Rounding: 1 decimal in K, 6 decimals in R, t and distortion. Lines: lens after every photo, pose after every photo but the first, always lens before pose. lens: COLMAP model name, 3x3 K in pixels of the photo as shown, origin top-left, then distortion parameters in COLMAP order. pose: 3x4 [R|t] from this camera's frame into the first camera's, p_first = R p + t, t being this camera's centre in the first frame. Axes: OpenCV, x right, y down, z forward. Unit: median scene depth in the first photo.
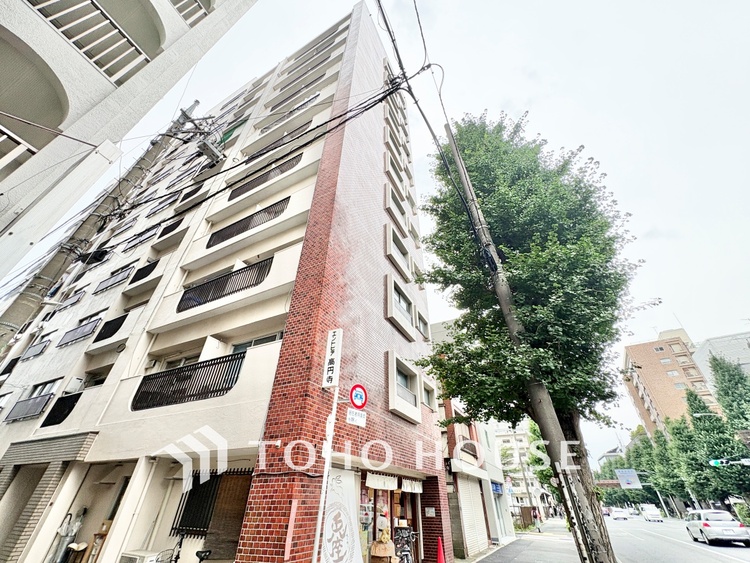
lens RADIAL K [[300.2, 0, 375.3], [0, 300.2, 281.0], [0, 0, 1]] dist [0.000086, 0.000287]
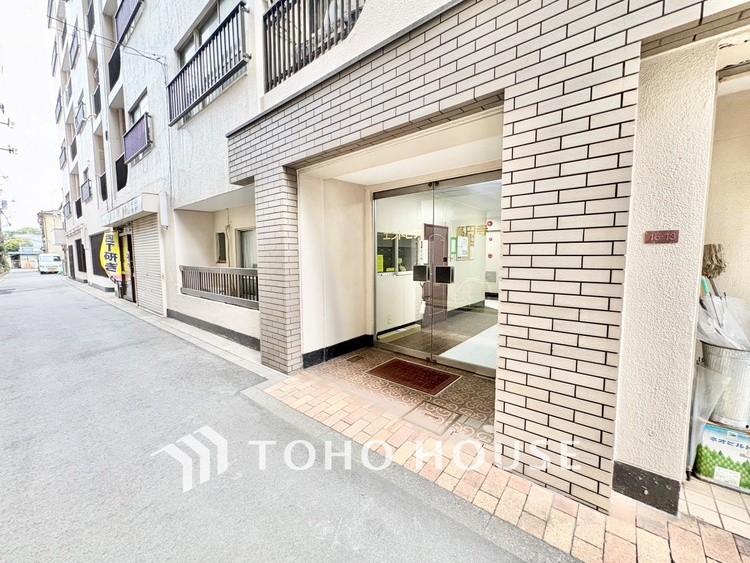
lens RADIAL K [[299.3, 0, 375.7], [0, 299.3, 281.6], [0, 0, 1]] dist [0.000306, 0.000153]
pose [[0.976476, 0.002717, -0.215609, -1.113553], [0.140459, 0.750659, 0.645587, 0.250335], [0.163603, -0.660684, 0.732619, 0.949931]]
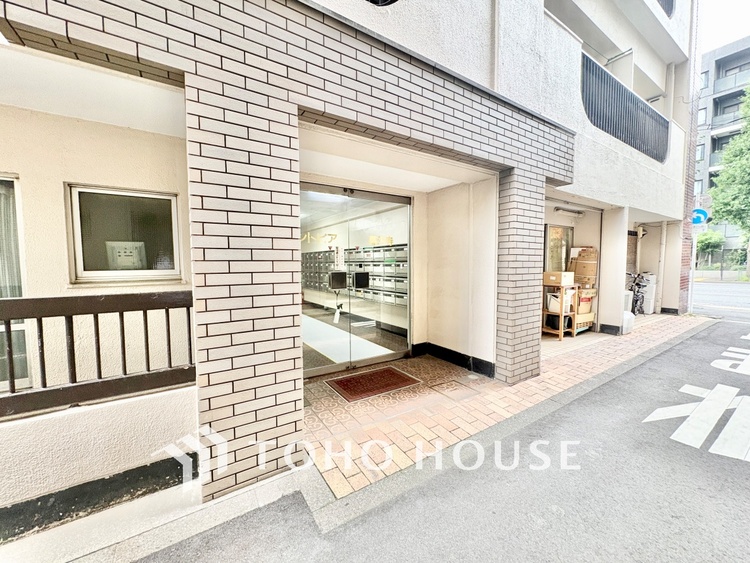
lens RADIAL K [[299.3, 0, 375.7], [0, 299.3, 281.6], [0, 0, 1]] dist [0.000306, 0.000153]
pose [[0.491771, -0.066195, 0.868205, -1.511967], [-0.510084, 0.786198, 0.348866, 0.373884], [-0.705674, -0.614419, 0.352864, 1.120609]]
